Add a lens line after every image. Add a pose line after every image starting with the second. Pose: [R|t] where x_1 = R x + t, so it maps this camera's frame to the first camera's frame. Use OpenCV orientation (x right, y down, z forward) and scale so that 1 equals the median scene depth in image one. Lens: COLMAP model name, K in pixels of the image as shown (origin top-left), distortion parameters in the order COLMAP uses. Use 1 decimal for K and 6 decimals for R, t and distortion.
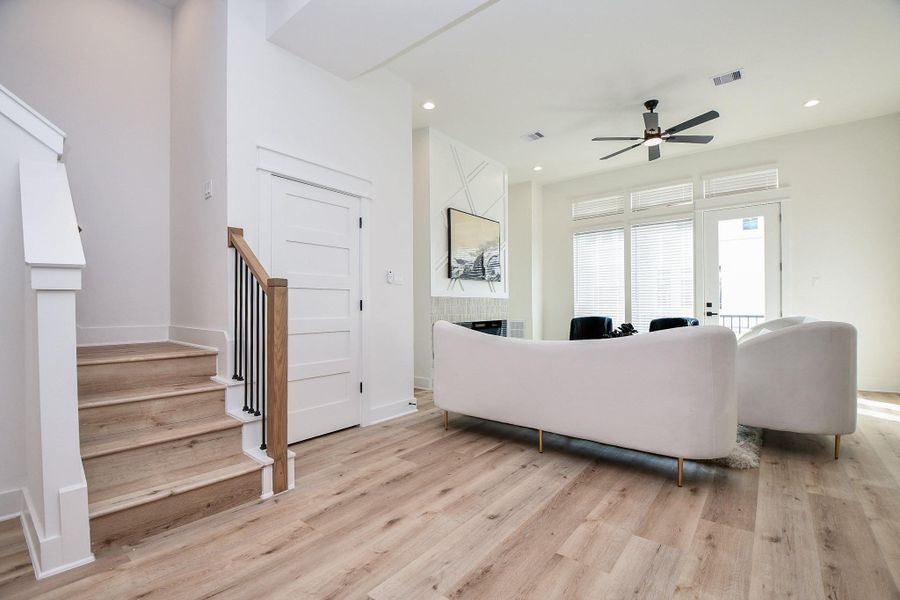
lens RADIAL K [[402.6, 0, 447.5], [0, 402.6, 302.6], [0, 0, 1]] dist [-0.014138, -0.000083]
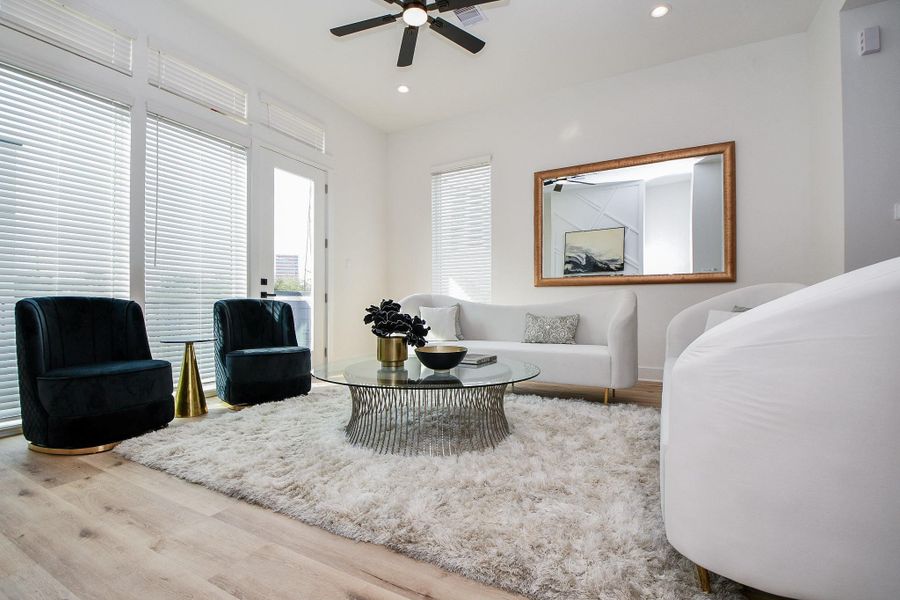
lens RADIAL K [[402.6, 0, 447.5], [0, 402.6, 302.6], [0, 0, 1]] dist [-0.014138, -0.000083]
pose [[-0.194155, 0.004127, 0.980962, -0.096211], [-0.003951, 0.999980, -0.004989, 0.044408], [-0.980963, -0.004845, -0.194134, 0.826022]]
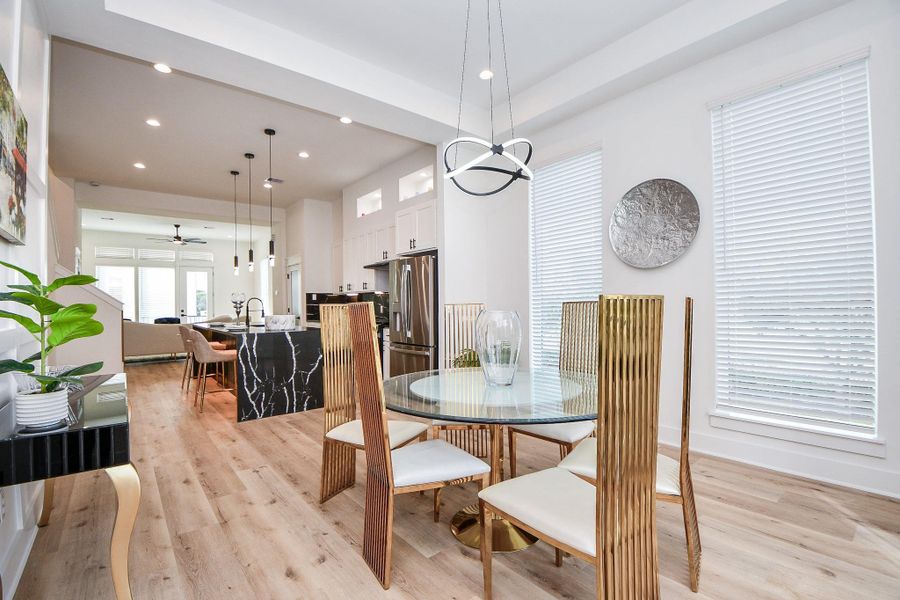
lens RADIAL K [[402.6, 0, 447.5], [0, 402.6, 302.6], [0, 0, 1]] dist [-0.014138, -0.000083]
pose [[0.200222, 0.013739, 0.979654, -1.143197], [-0.000822, 0.999904, -0.013855, -0.011020], [-0.979750, 0.001969, 0.200214, -0.799532]]
